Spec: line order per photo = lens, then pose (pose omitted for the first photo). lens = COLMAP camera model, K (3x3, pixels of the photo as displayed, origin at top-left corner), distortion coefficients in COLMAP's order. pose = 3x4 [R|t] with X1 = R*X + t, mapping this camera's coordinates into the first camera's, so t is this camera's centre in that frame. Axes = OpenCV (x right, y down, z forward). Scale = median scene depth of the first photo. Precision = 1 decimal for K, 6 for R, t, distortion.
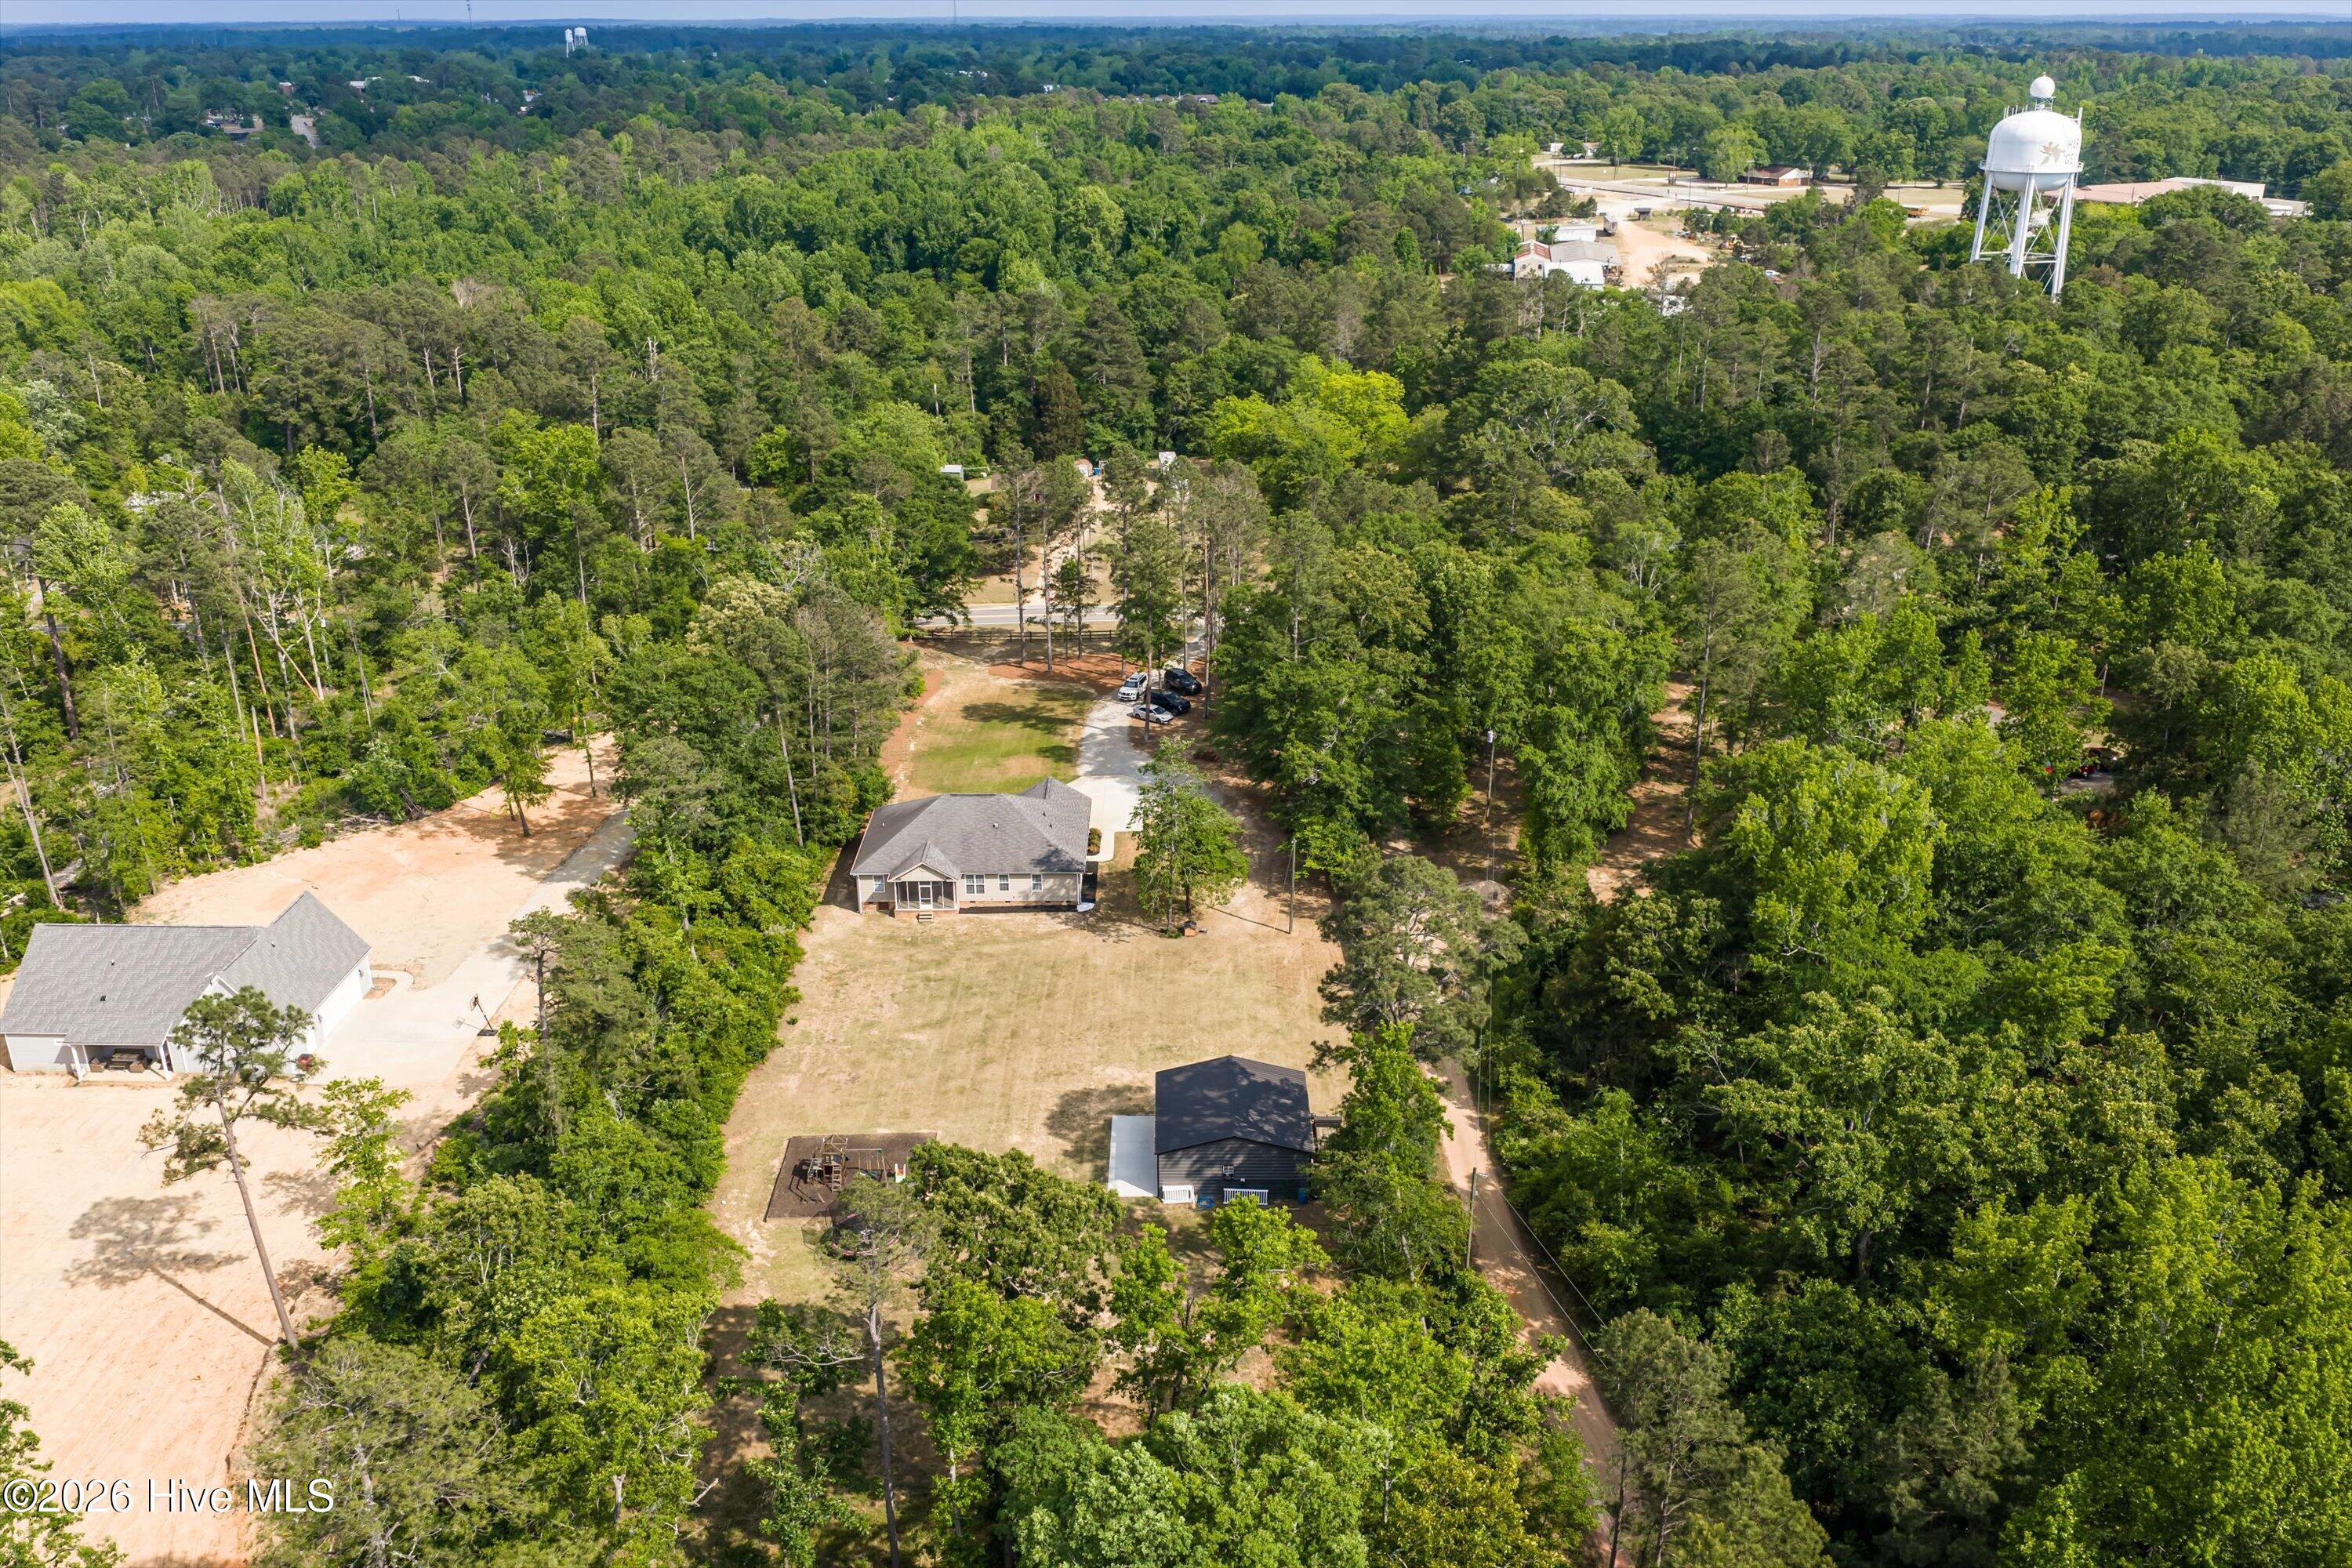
lens RADIAL K [[1948.7, 0, 1175.8], [0, 1948.7, 818.0], [0, 0, 1]] dist [0.013771, -0.021426]
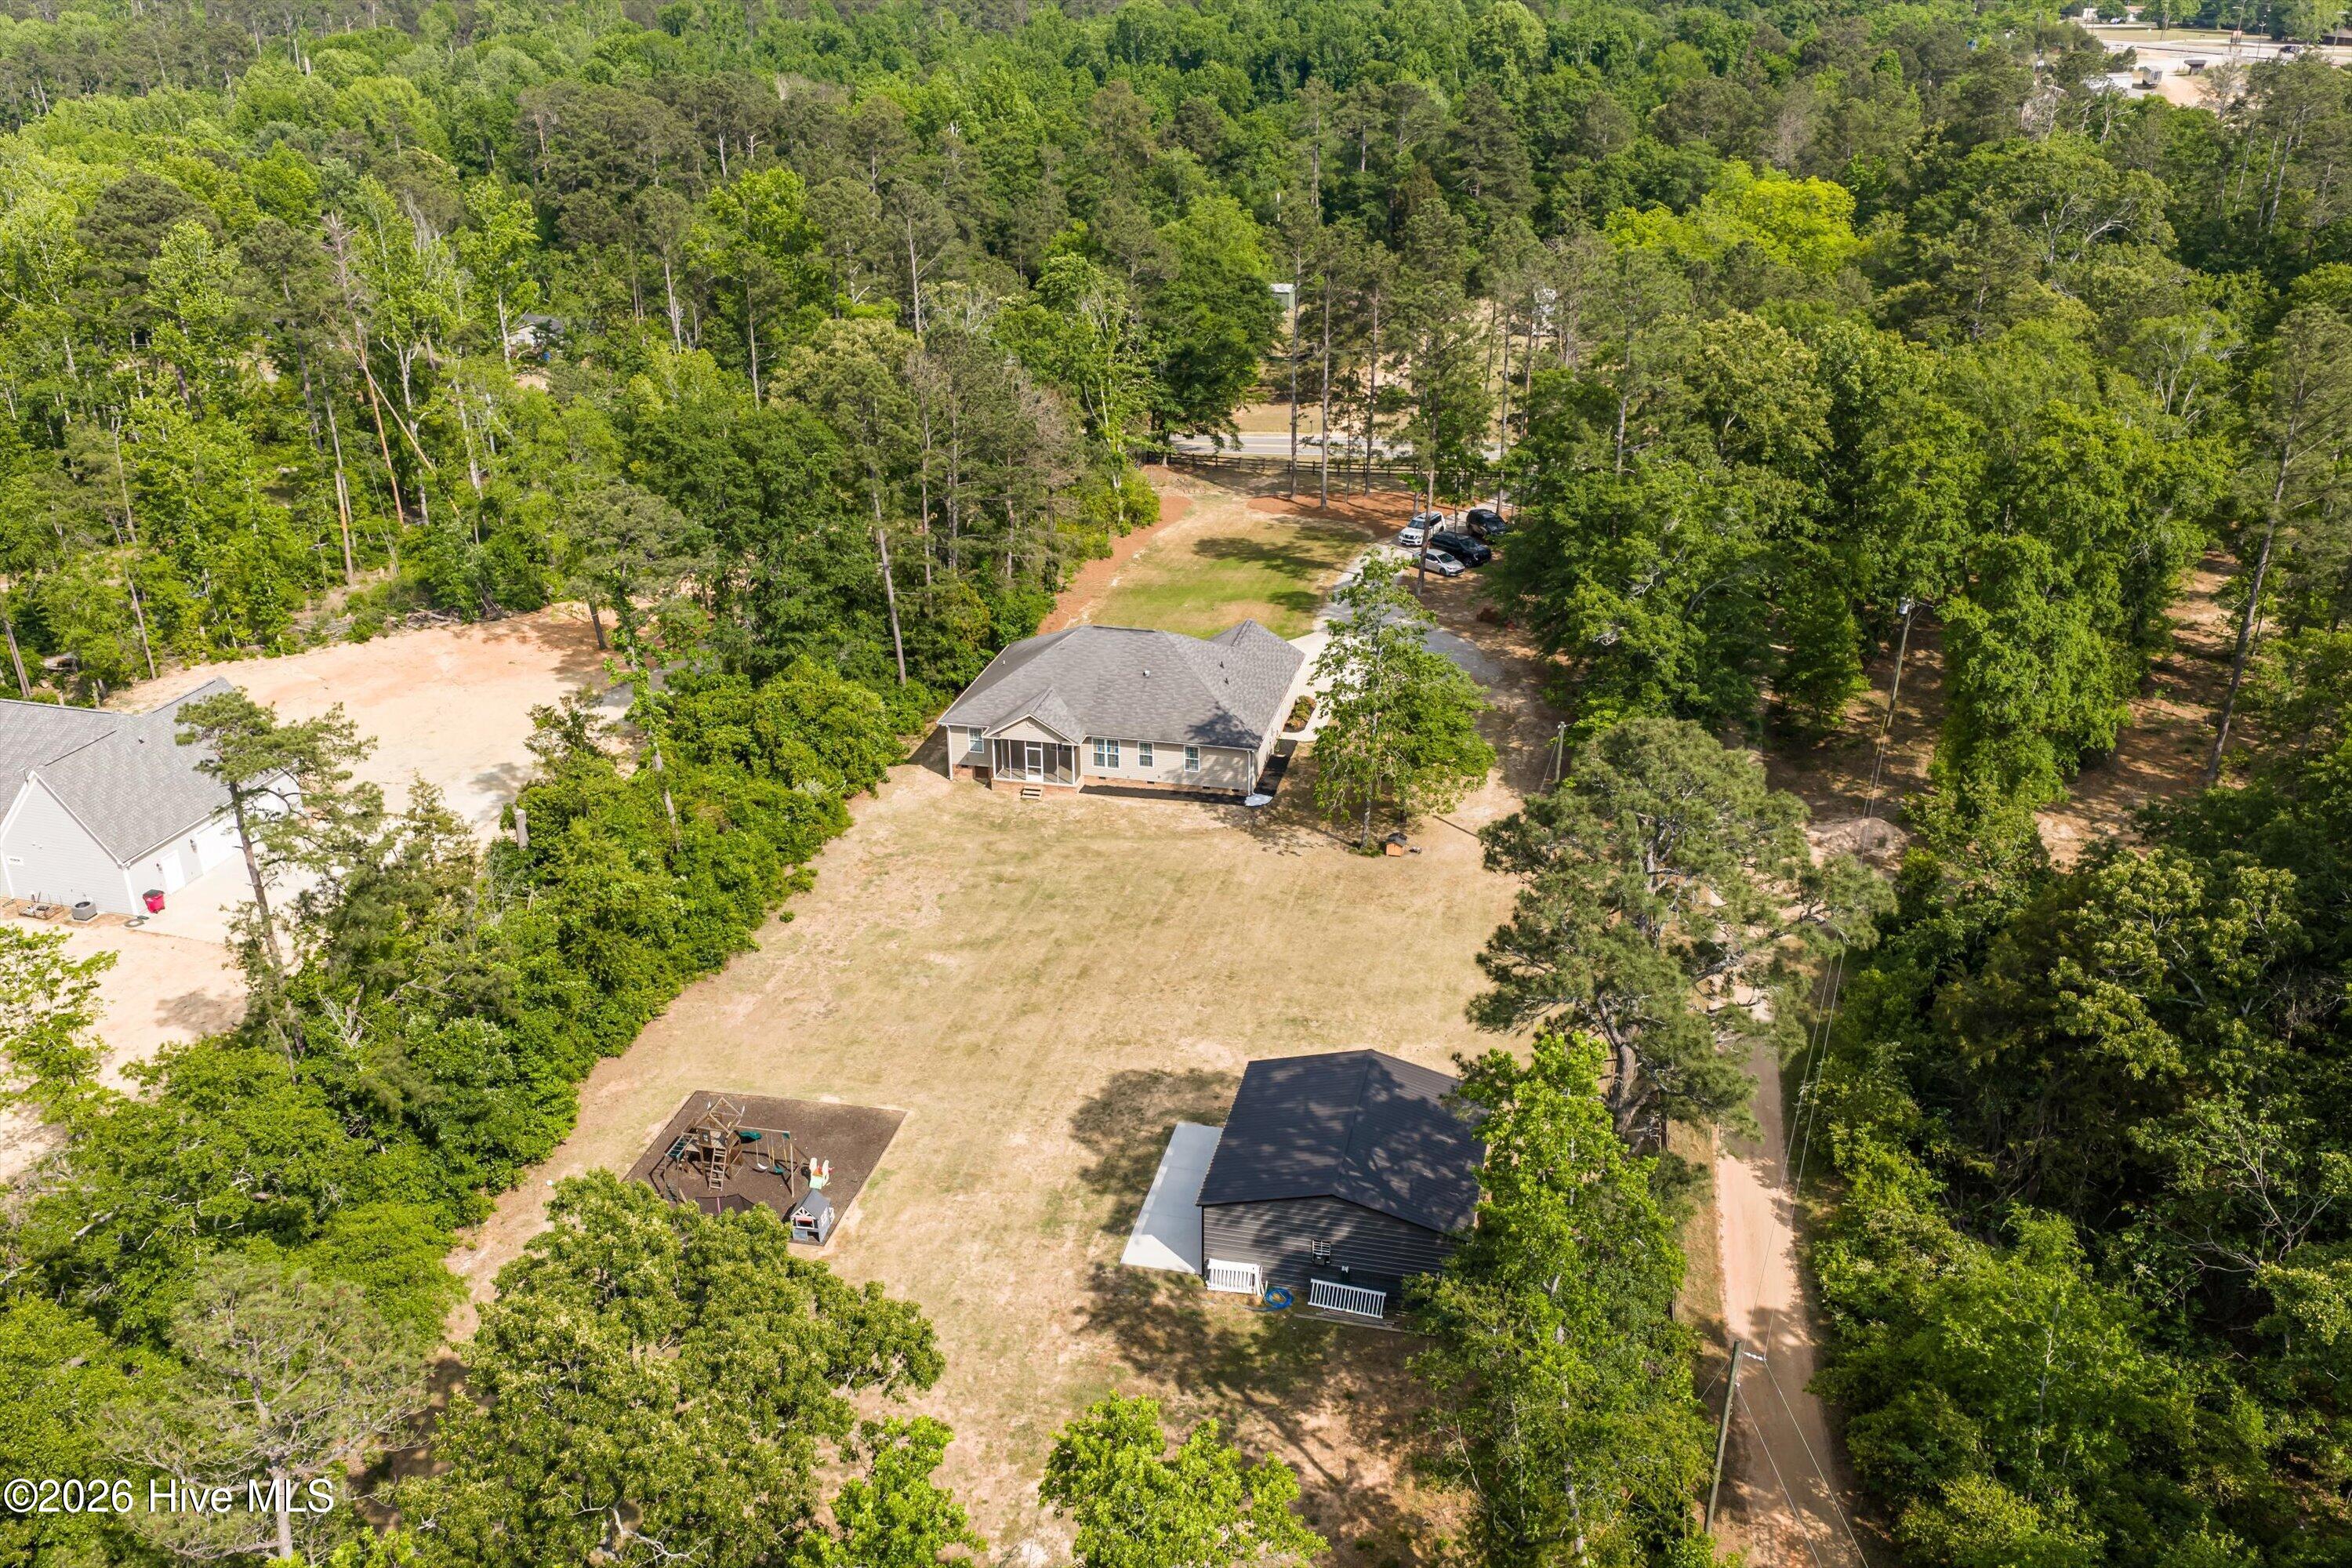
lens RADIAL K [[1948.7, 0, 1175.8], [0, 1948.7, 818.0], [0, 0, 1]] dist [0.013771, -0.021426]
pose [[0.973759, 0.096027, -0.206330, 0.063525], [-0.088169, 0.994998, 0.046968, 0.020482], [0.209808, -0.027543, 0.977355, 0.295136]]
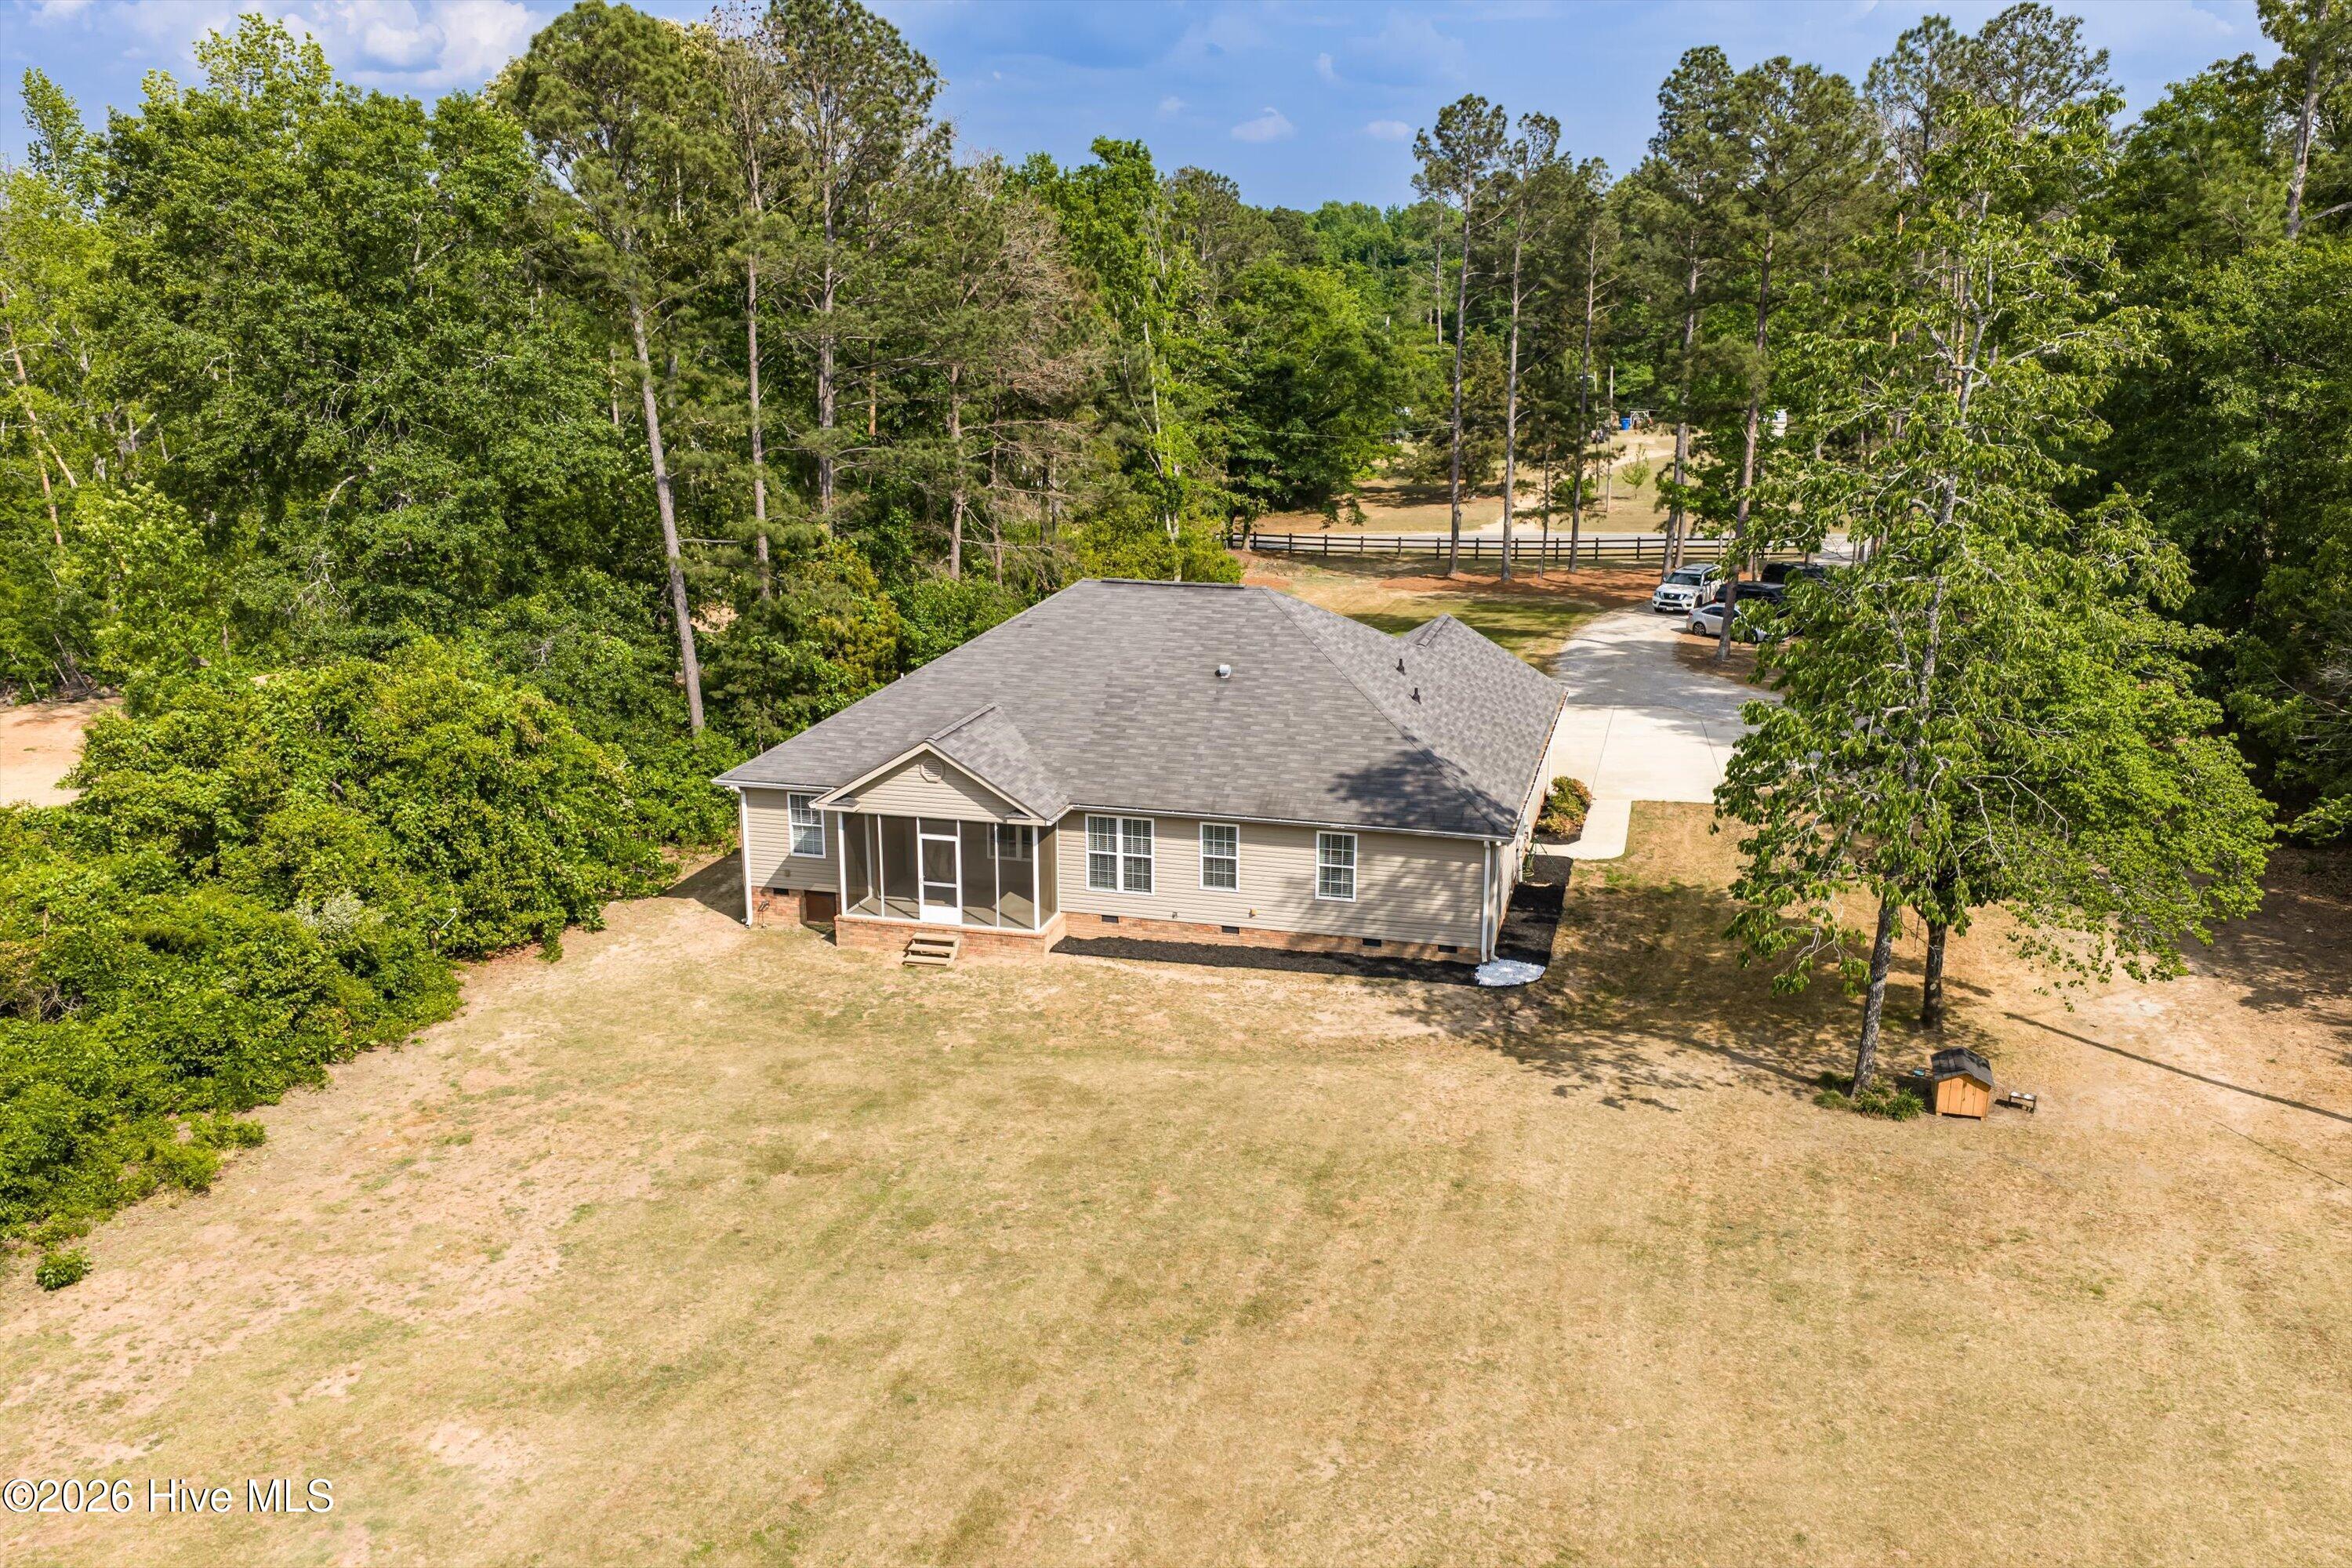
lens RADIAL K [[1959.1, 0, 1188.7], [0, 1959.1, 802.5], [0, 0, 1]] dist [0.009703, -0.018118]
pose [[0.966787, 0.073596, -0.244757, -0.023111], [-0.104755, 0.987613, -0.116816, 0.054315], [0.233129, 0.138576, 0.962522, 0.676070]]
